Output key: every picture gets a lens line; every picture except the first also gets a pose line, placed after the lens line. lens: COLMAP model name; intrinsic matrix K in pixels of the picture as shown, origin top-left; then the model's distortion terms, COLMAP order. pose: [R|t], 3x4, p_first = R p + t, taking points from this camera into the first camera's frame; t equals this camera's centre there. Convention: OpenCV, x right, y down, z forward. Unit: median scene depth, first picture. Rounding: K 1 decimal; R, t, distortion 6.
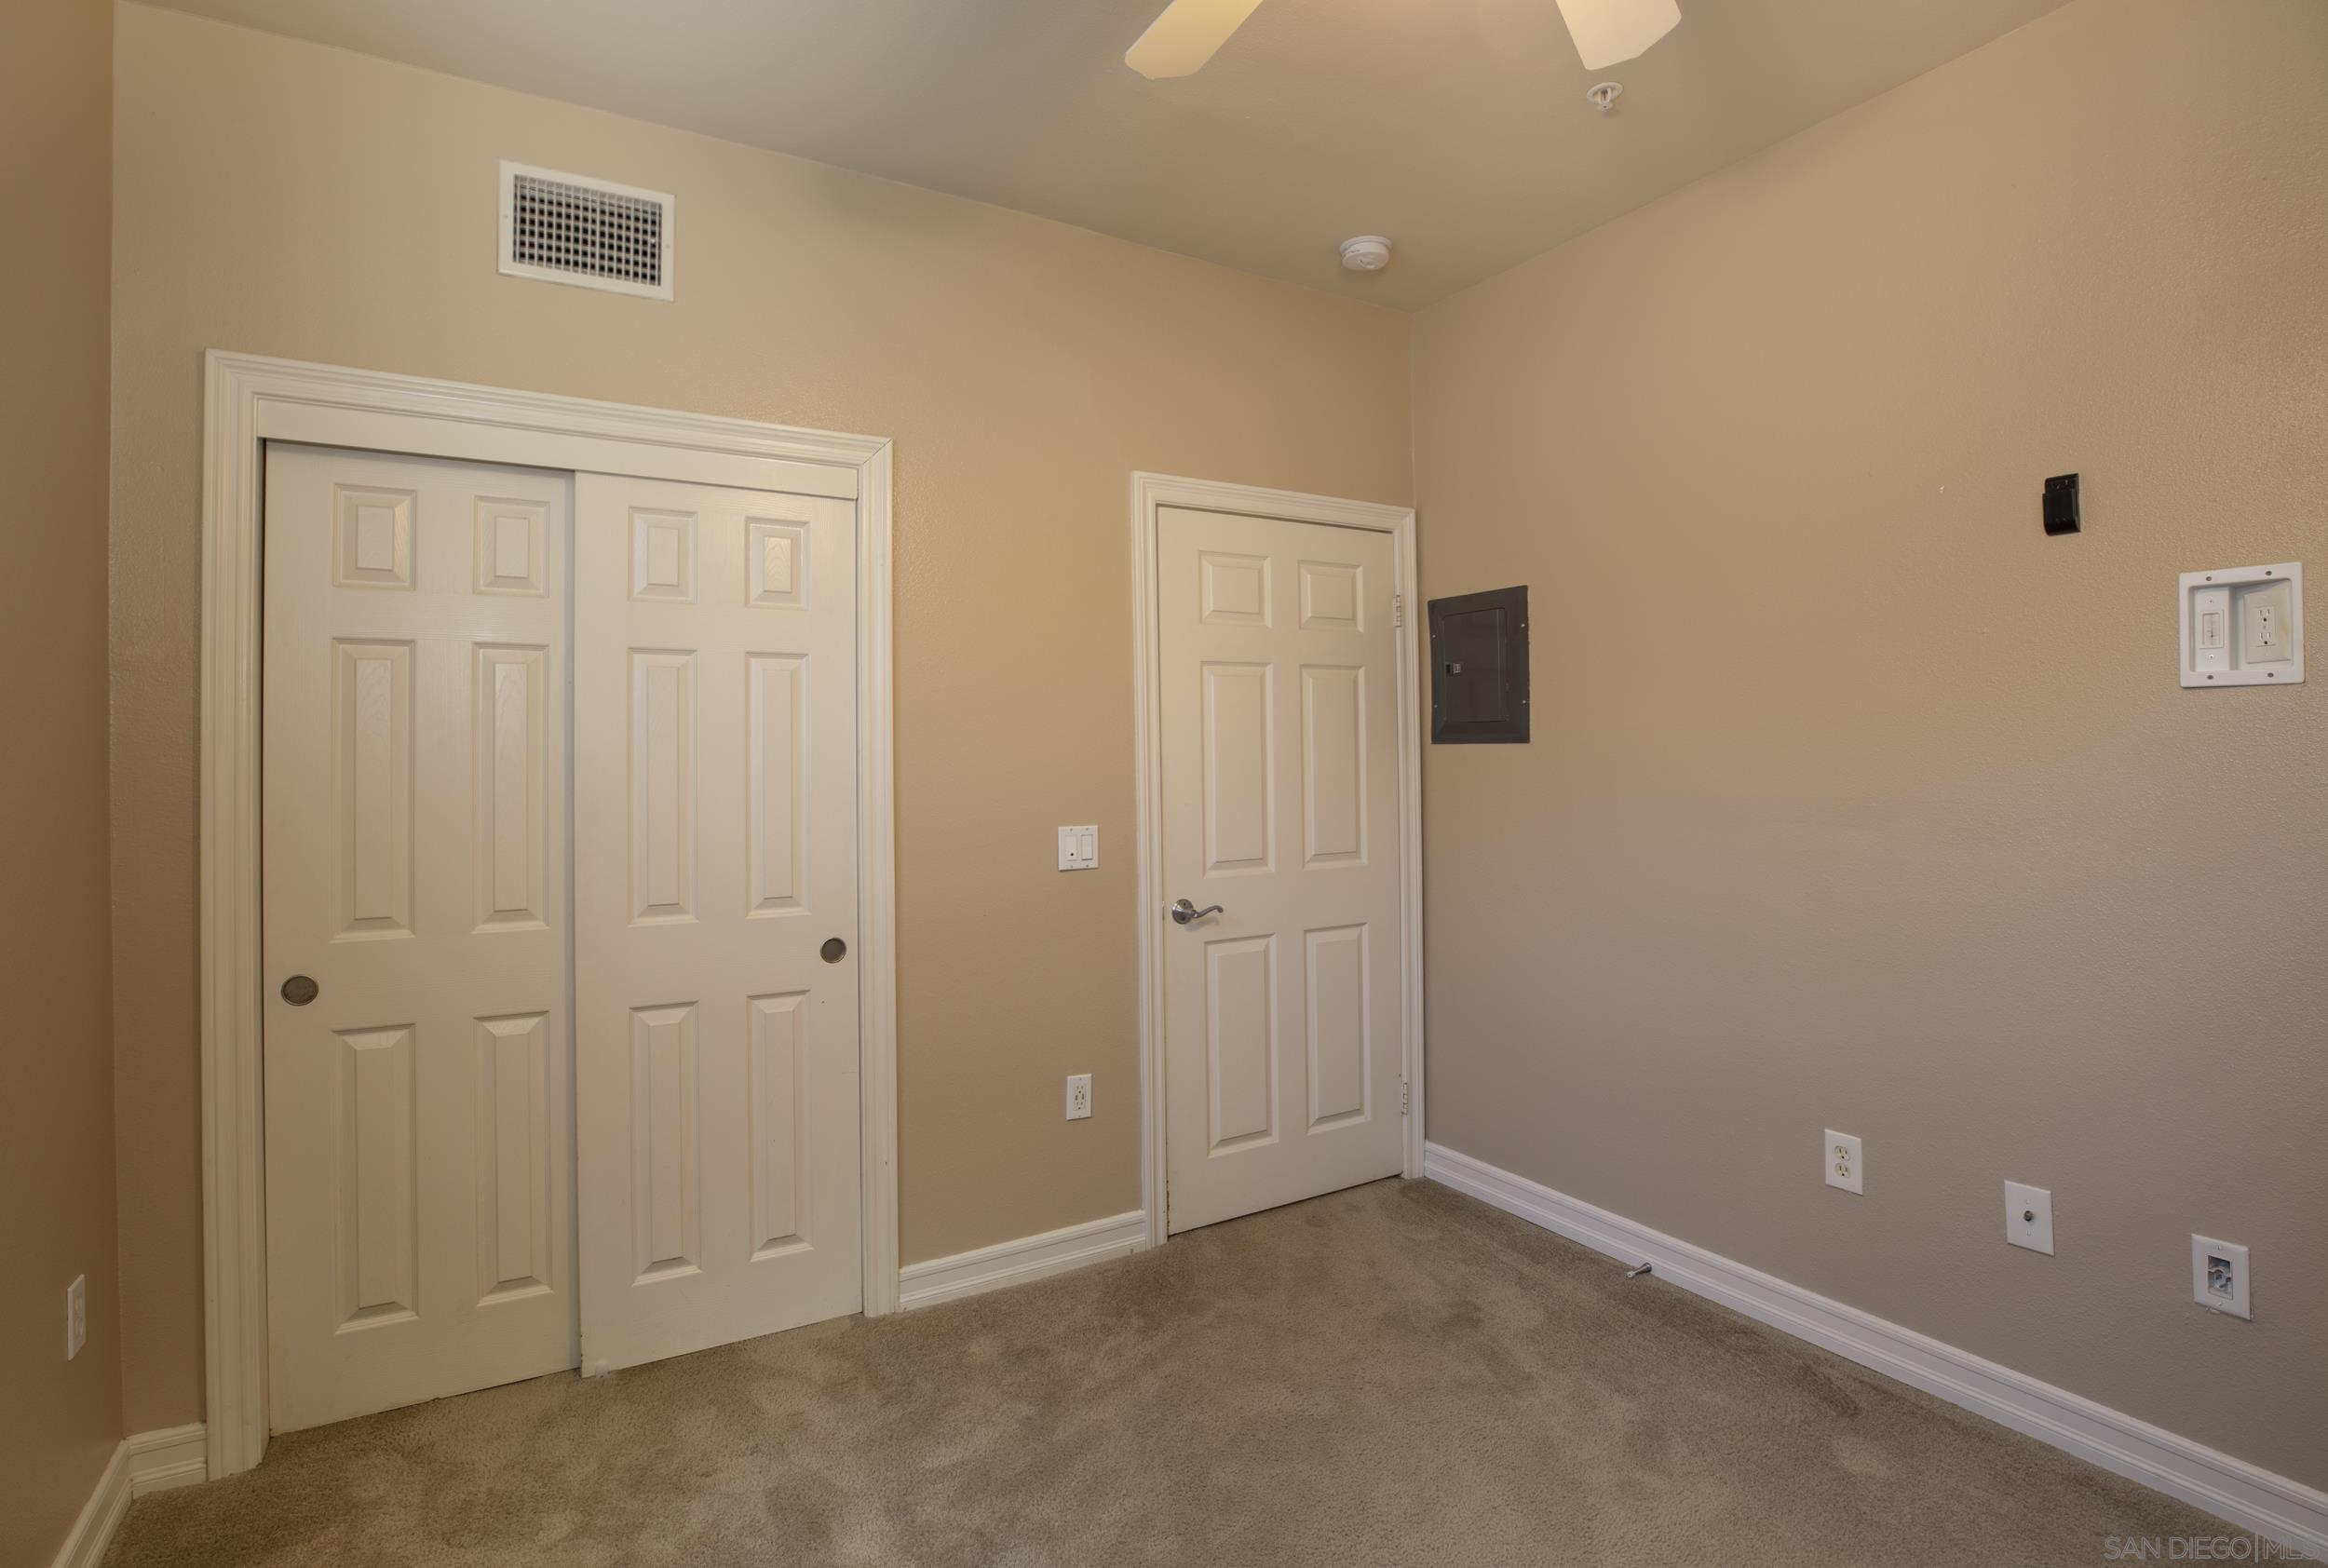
lens RADIAL K [[1119.1, 0, 1163.5], [0, 1119.1, 733.5], [0, 0, 1]] dist [-0.041902, 0.011781]
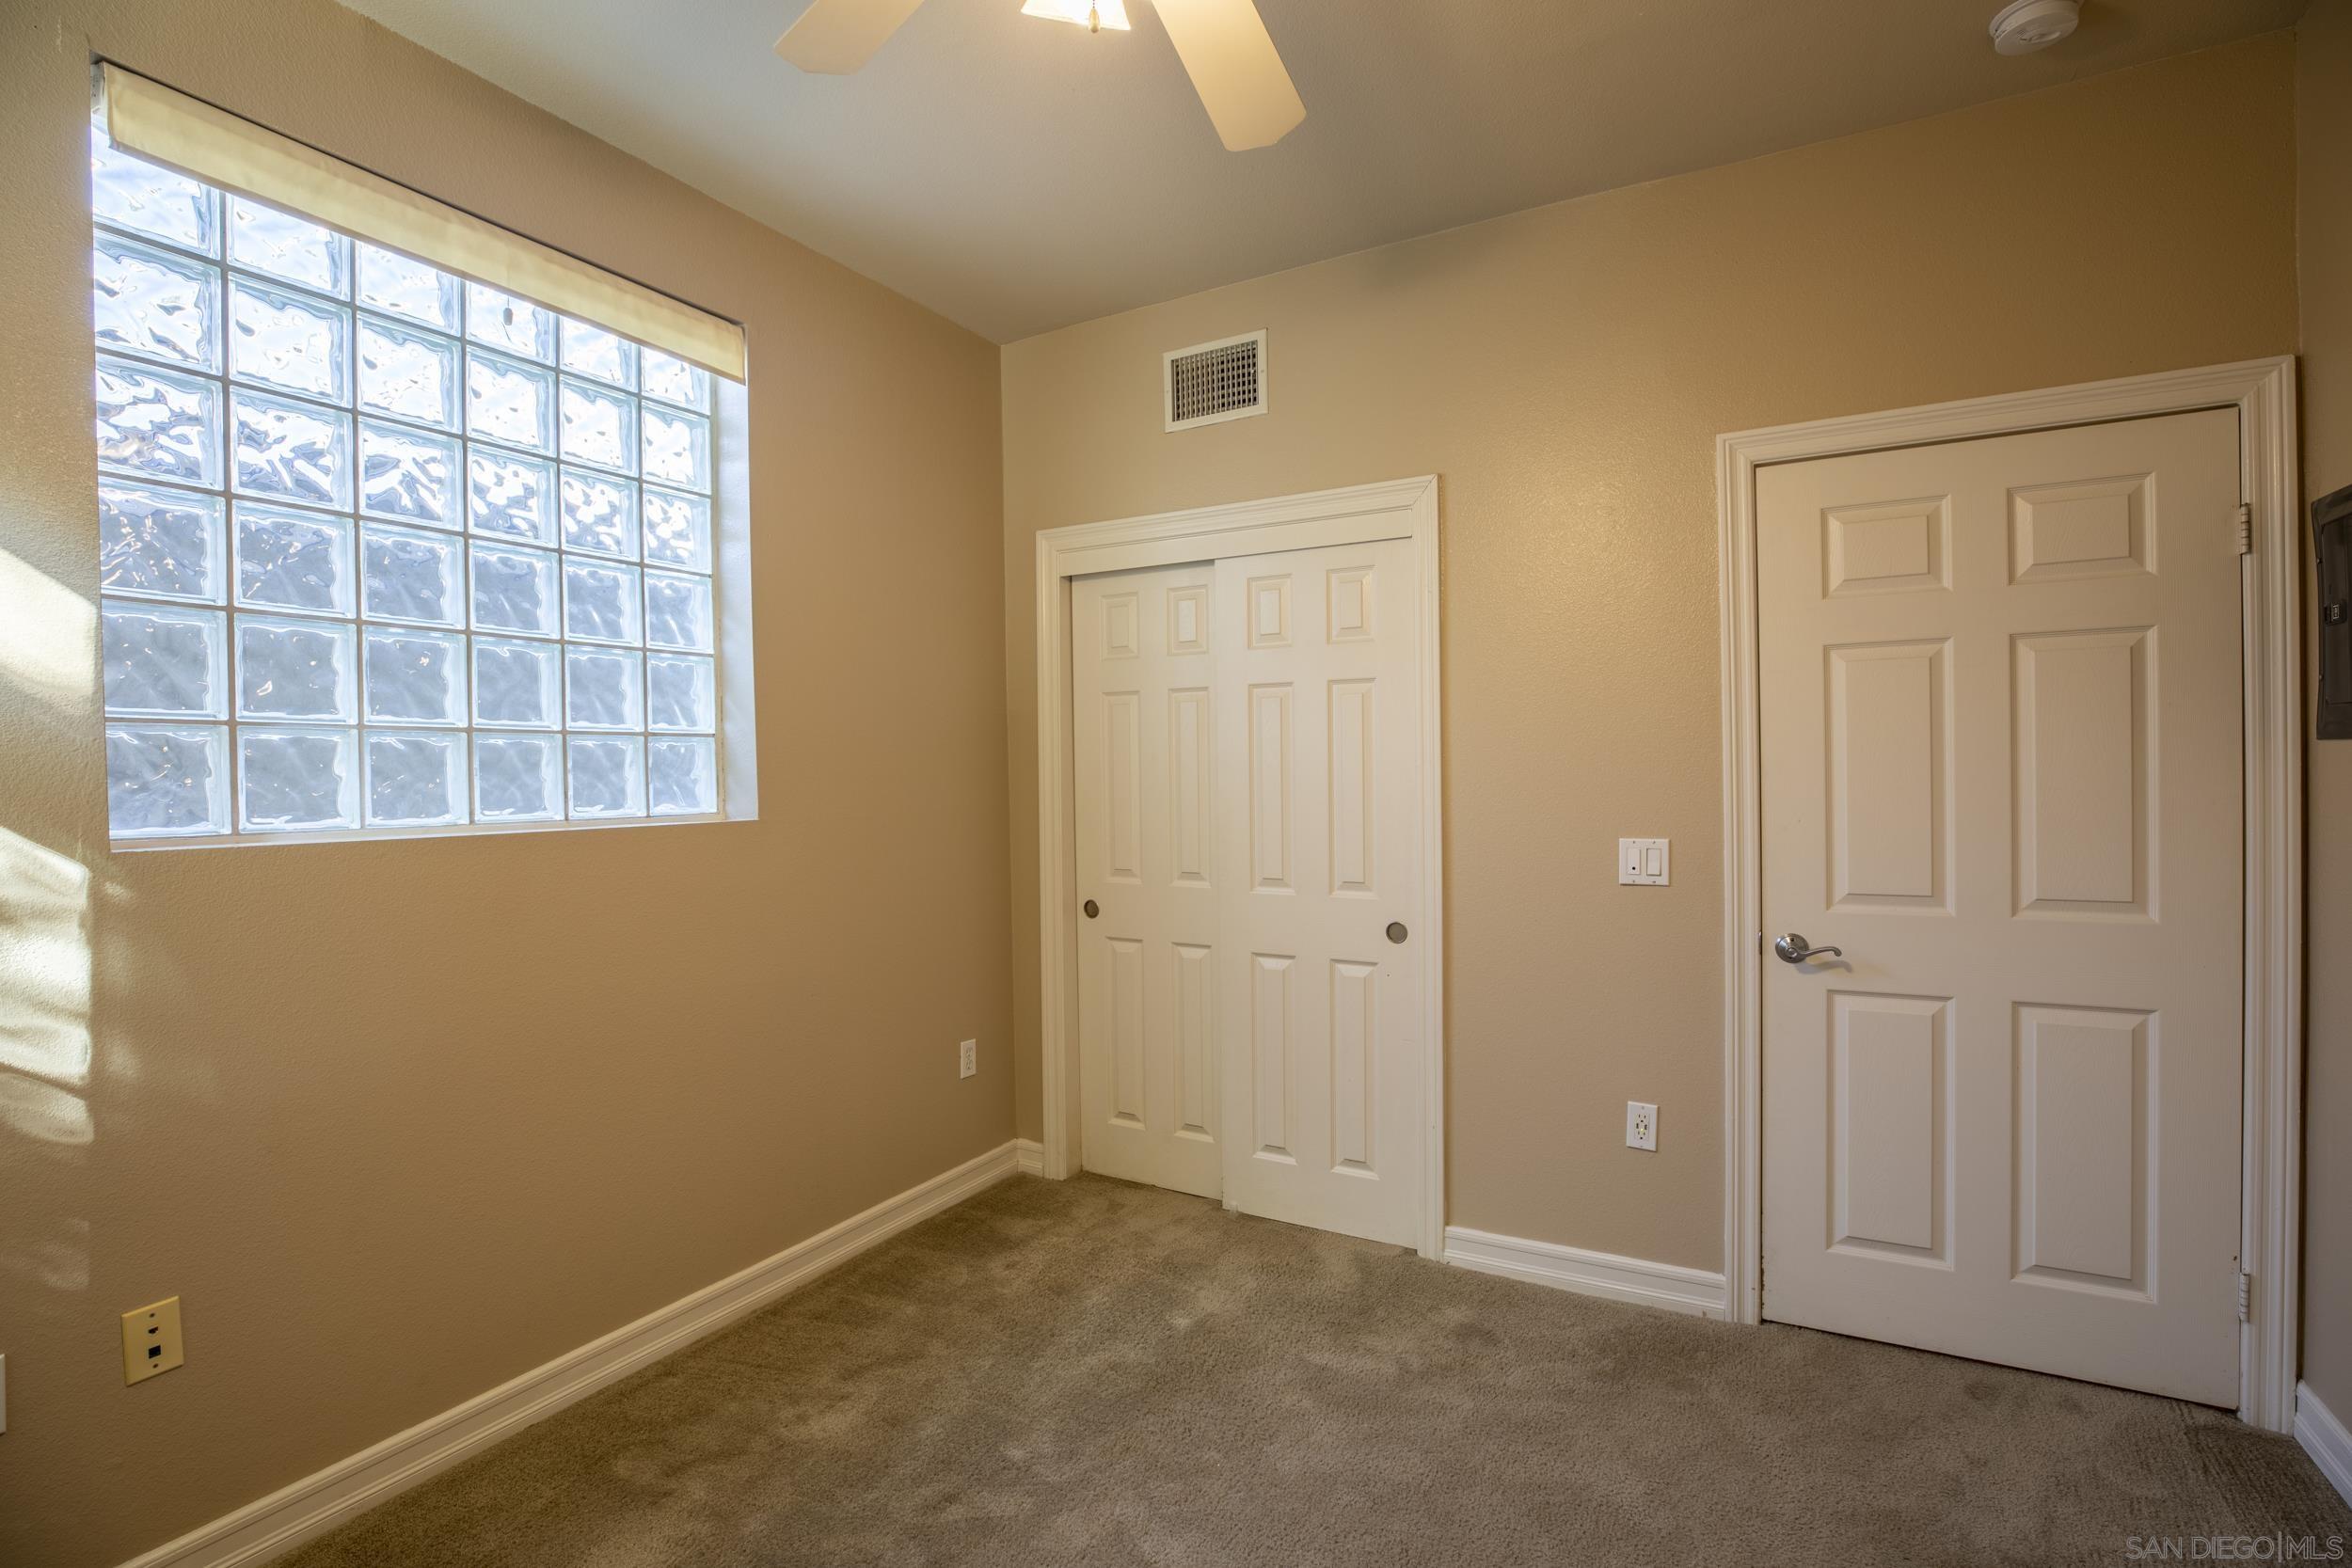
lens RADIAL K [[1086.7, 0, 1176.0], [0, 1086.7, 784.0], [0, 0, 1]] dist [-0.041829, 0.011615]
pose [[0.507897, 0.013120, -0.861318, 0.512848], [0.025879, 0.999200, 0.030481, 0.000190], [0.861029, -0.037772, 0.507151, 0.218009]]
